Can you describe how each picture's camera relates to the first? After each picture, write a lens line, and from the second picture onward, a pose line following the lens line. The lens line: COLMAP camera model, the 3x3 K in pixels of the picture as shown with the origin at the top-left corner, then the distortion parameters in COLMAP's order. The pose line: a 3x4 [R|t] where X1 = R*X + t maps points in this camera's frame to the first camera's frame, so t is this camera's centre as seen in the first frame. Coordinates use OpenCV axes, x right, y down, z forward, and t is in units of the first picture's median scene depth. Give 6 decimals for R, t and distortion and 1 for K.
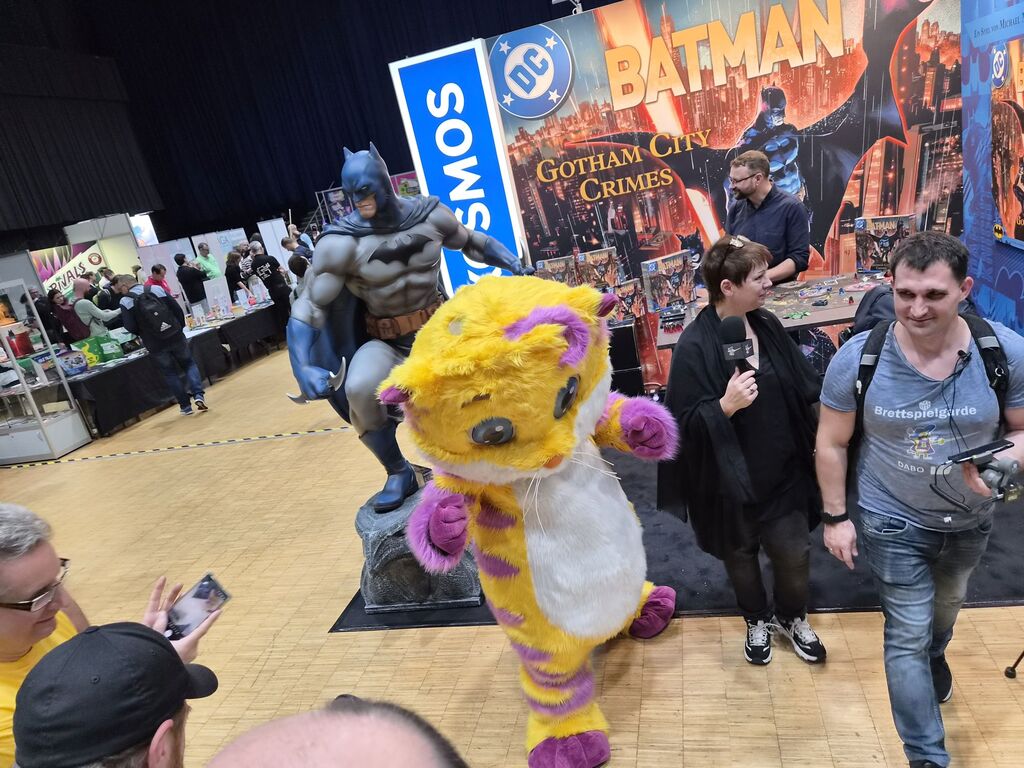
lens RADIAL K [[693.2, 0, 516.9], [0, 693.2, 388.9], [0, 0, 1]] dist [0.064773, -0.050143]
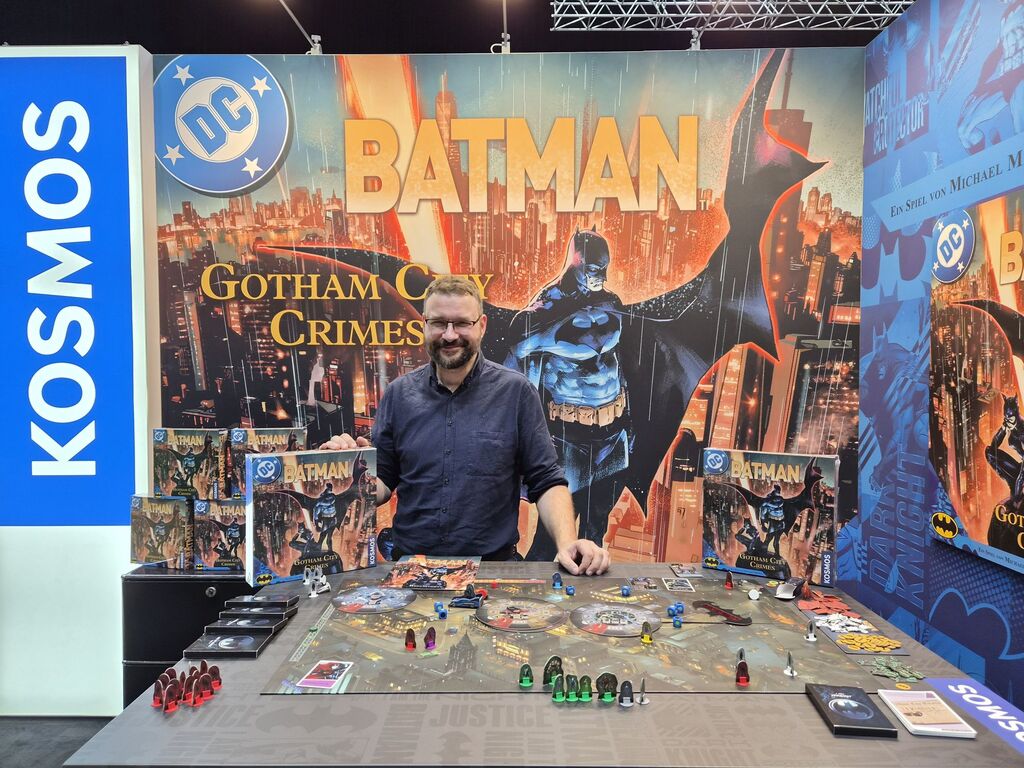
lens RADIAL K [[693.2, 0, 493.0], [0, 693.2, 387.5], [0, 0, 1]] dist [0.064773, -0.050143]
pose [[0.960573, 0.202613, 0.190385, 0.182950], [-0.138432, 0.942403, -0.304487, -0.091711], [-0.241113, 0.266127, 0.933296, 0.463545]]
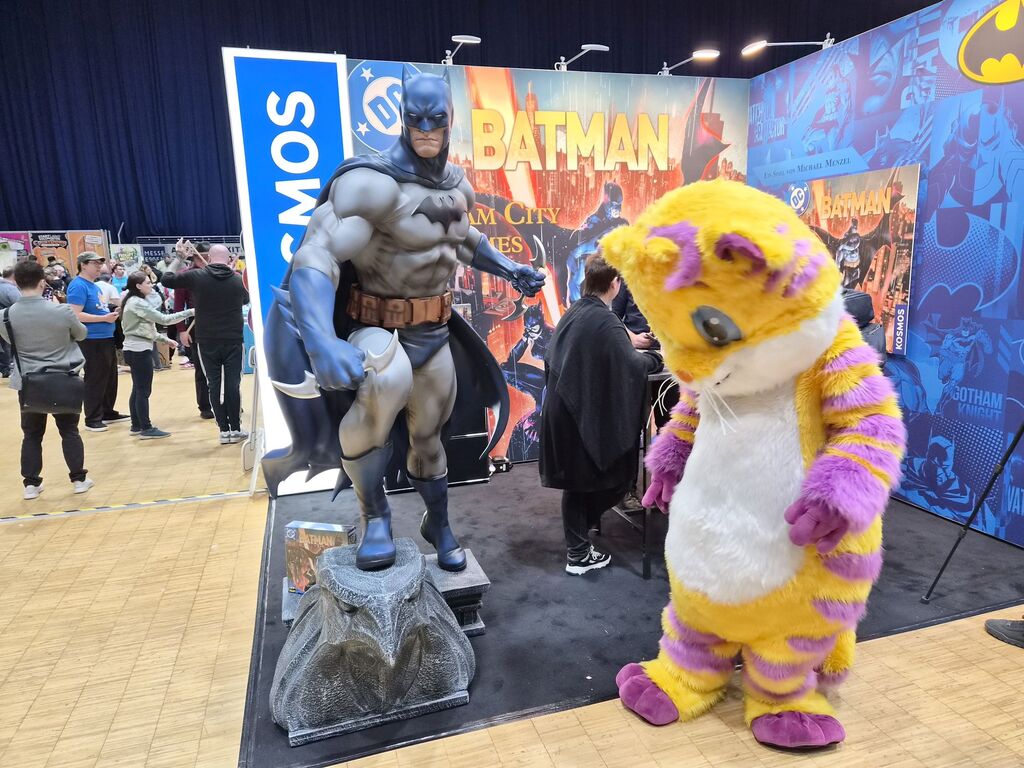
lens RADIAL K [[693.2, 0, 510.5], [0, 693.2, 386.8], [0, 0, 1]] dist [0.064773, -0.050143]
pose [[0.858868, 0.092006, 0.503866, -0.289919], [0.001409, 0.983306, -0.181953, 0.081090], [-0.512195, 0.156984, 0.844401, 0.208265]]
